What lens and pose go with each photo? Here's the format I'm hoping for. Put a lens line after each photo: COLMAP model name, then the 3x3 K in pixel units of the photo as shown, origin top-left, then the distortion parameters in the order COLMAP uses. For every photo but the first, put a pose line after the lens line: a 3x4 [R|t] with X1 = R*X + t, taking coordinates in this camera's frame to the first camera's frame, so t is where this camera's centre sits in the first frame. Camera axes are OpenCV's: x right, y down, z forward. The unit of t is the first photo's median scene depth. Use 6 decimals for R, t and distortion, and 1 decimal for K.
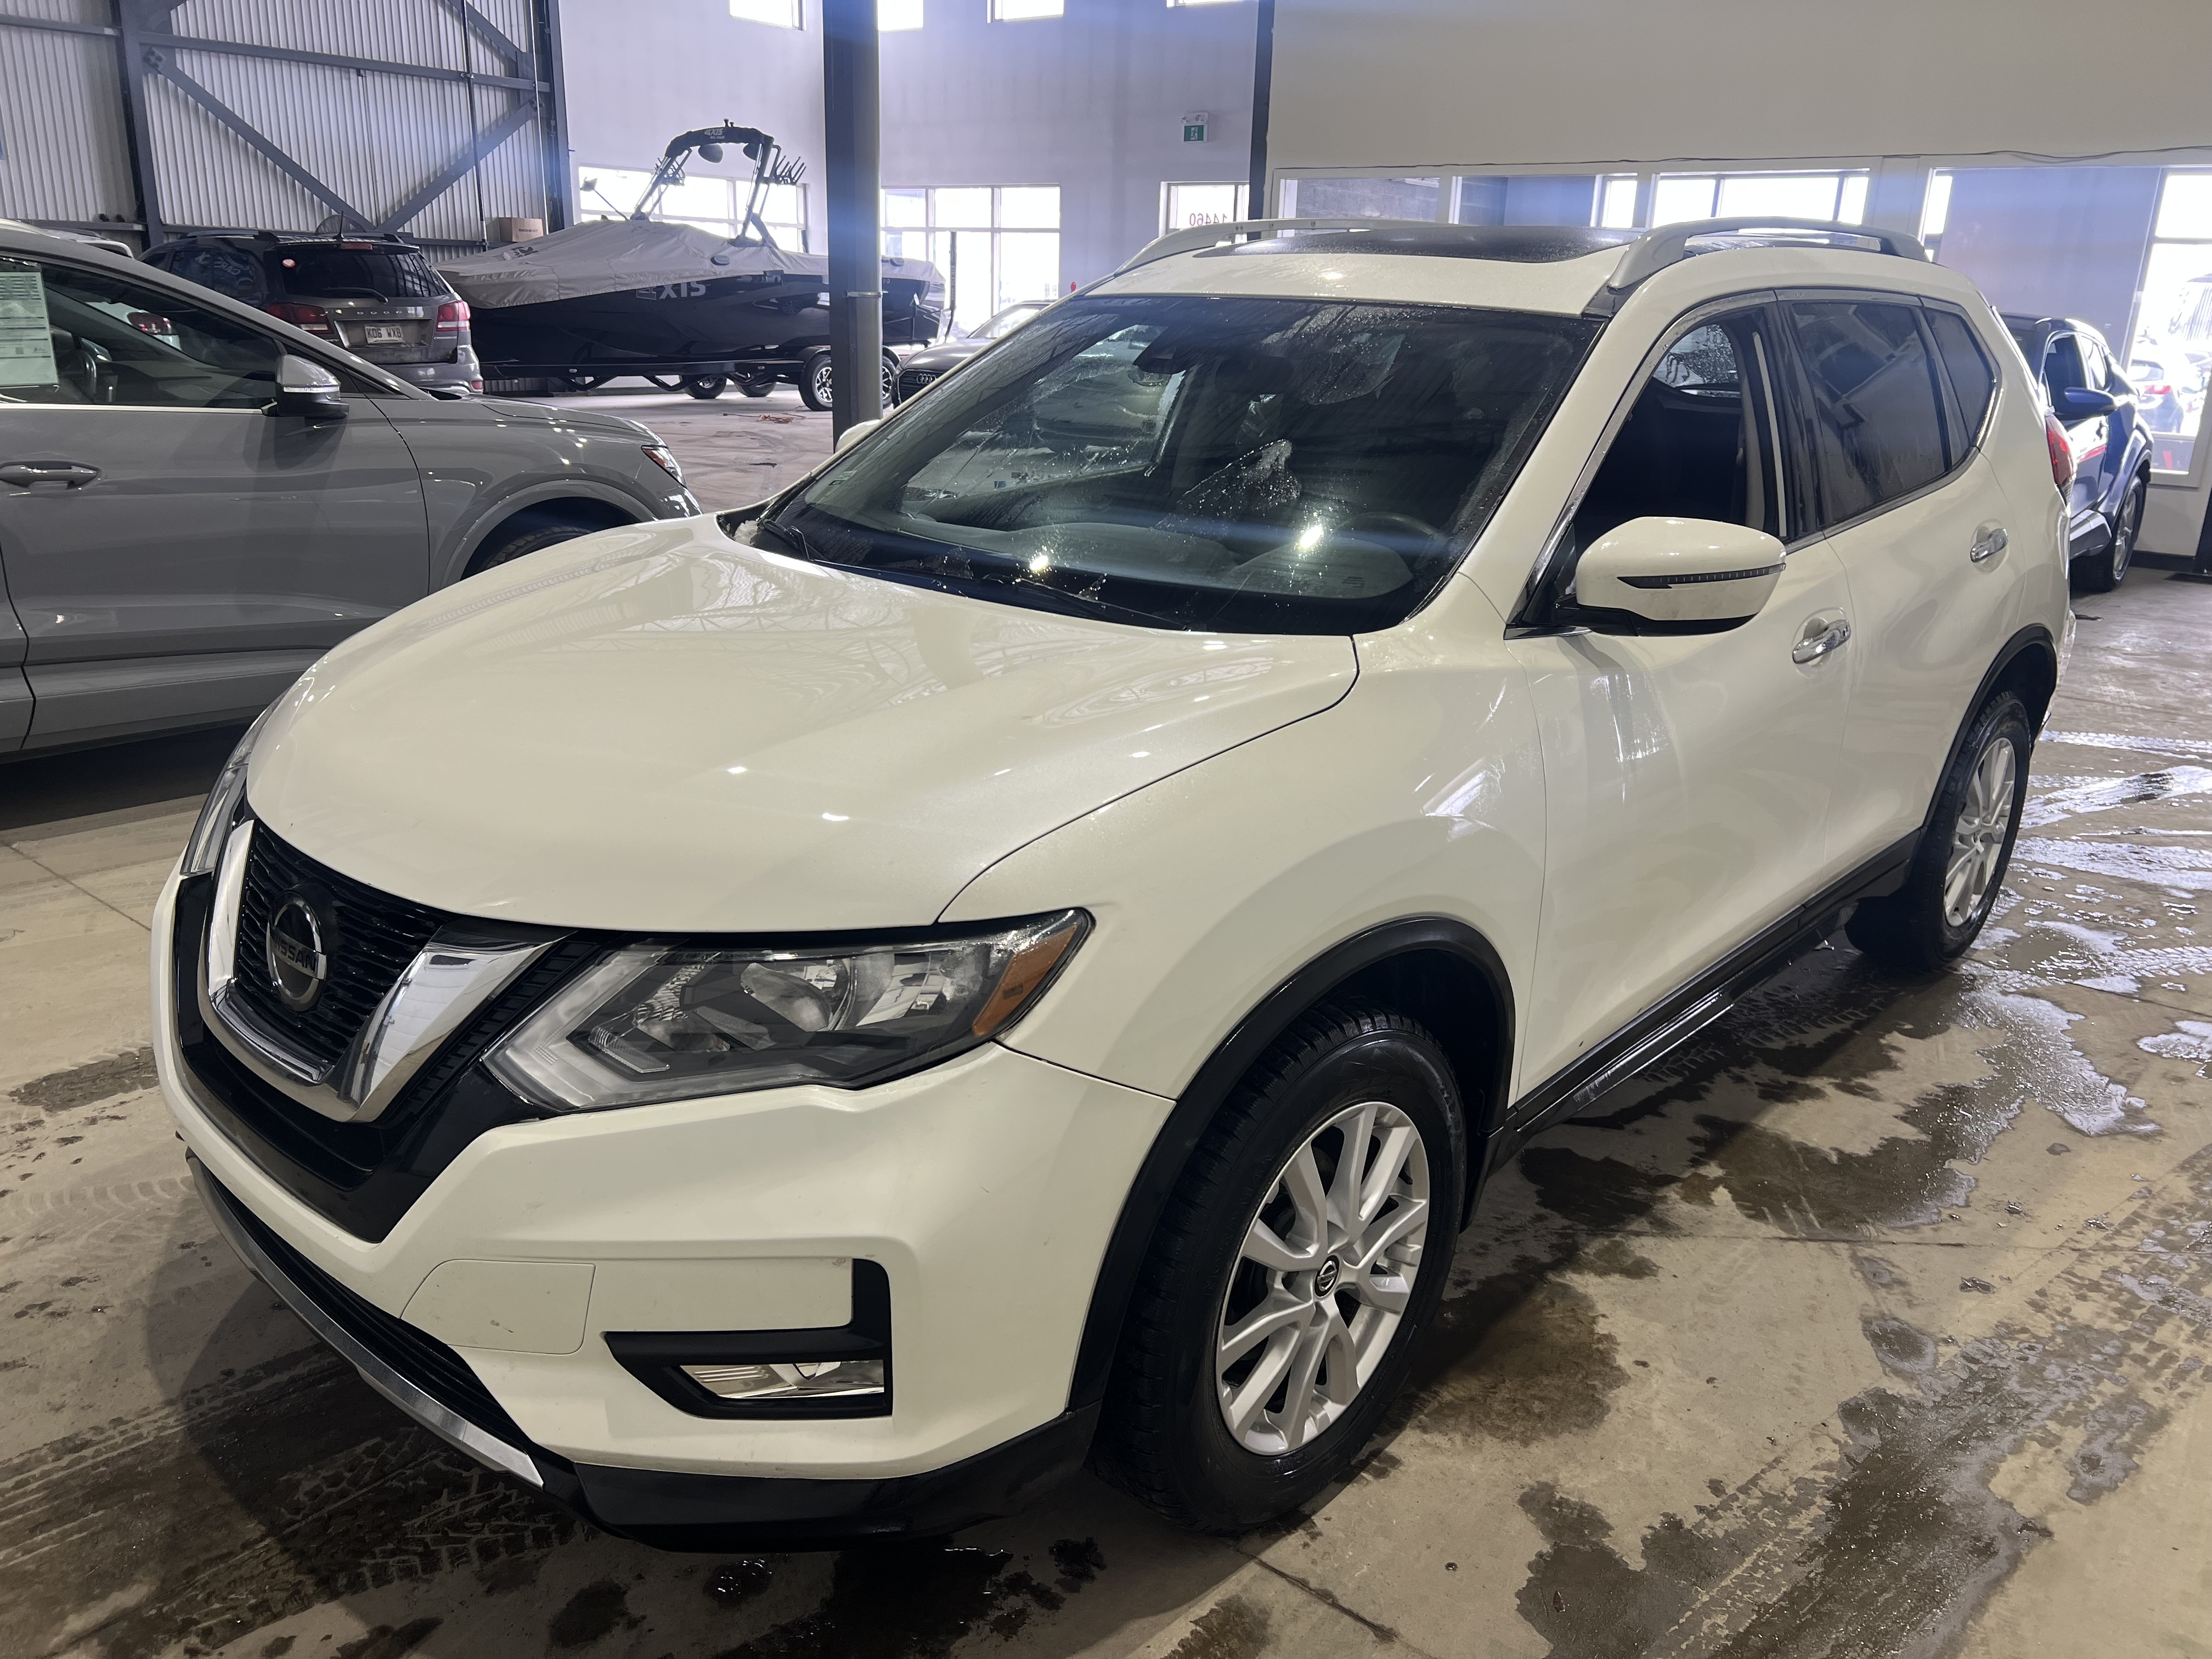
lens RADIAL K [[1676.6, 0, 1106.5], [0, 1676.6, 837.1], [0, 0, 1]] dist [0.005712, -0.004624]
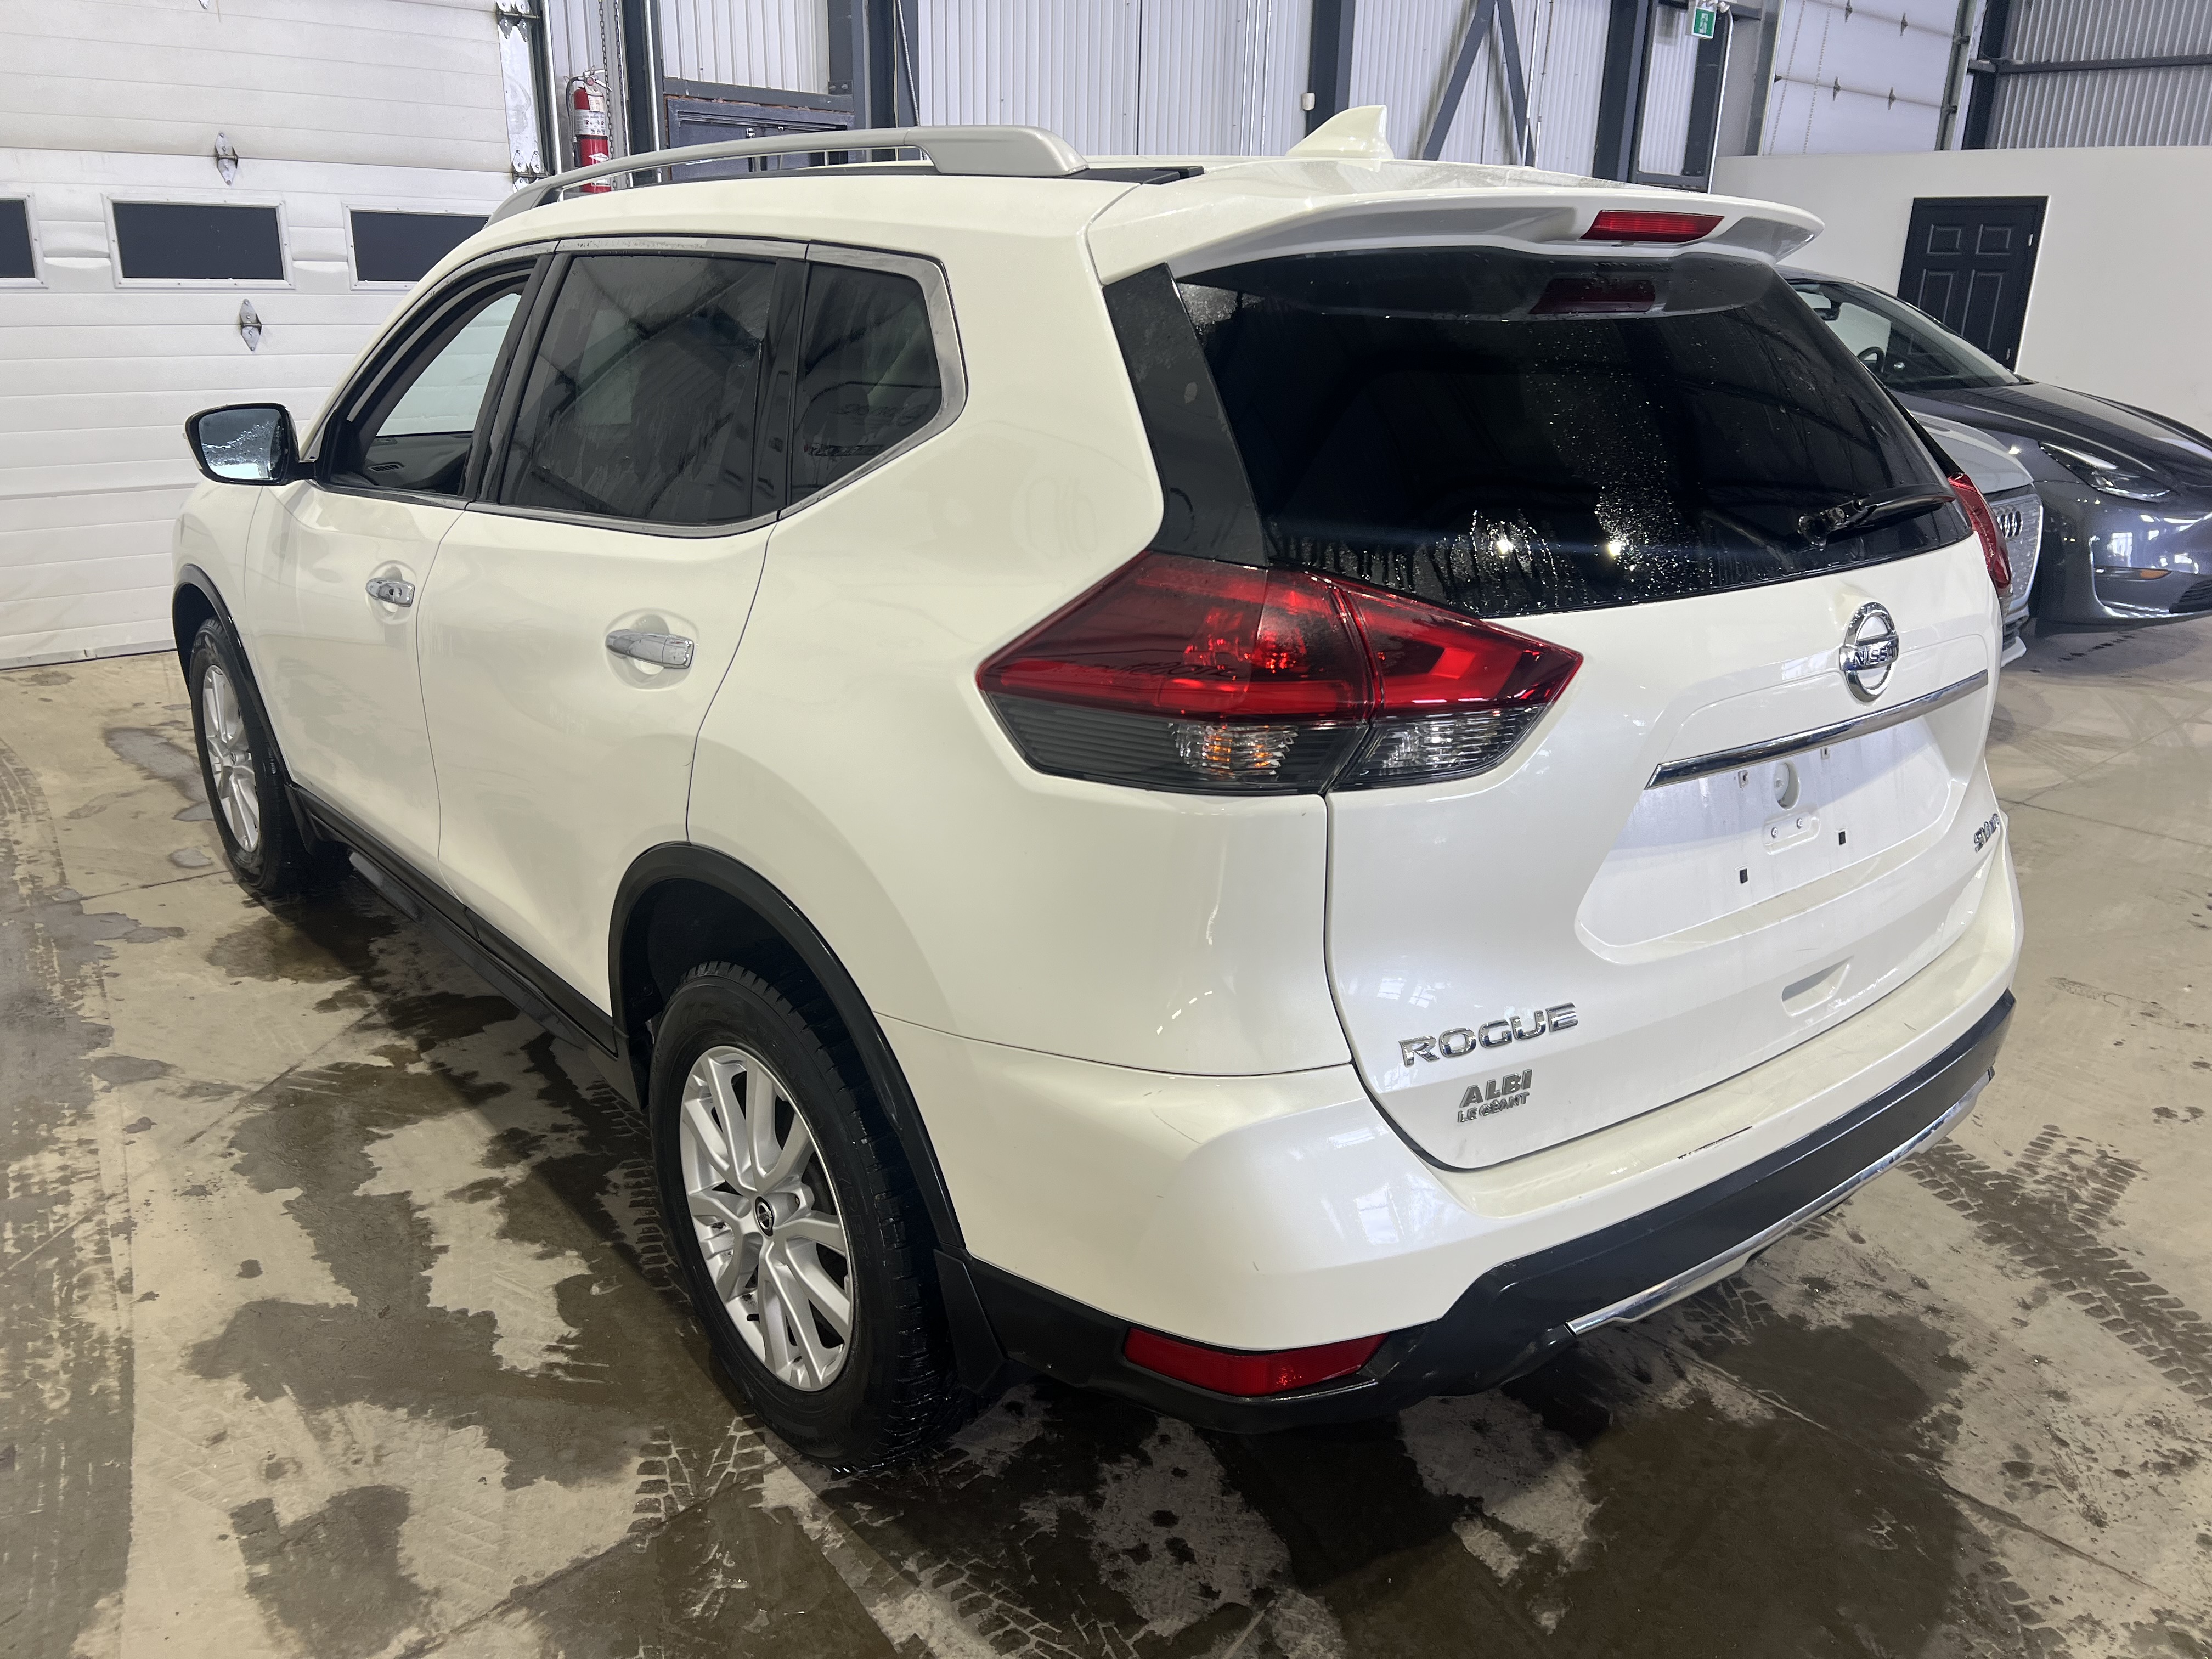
lens RADIAL K [[1676.6, 0, 1105.4], [0, 1676.6, 830.0], [0, 0, 1]] dist [0.005712, -0.004624]
pose [[-0.134584, 0.287025, -0.948422, 1.353535], [-0.335263, 0.887492, 0.316161, -0.446512], [0.932462, 0.360521, -0.023213, 1.468380]]
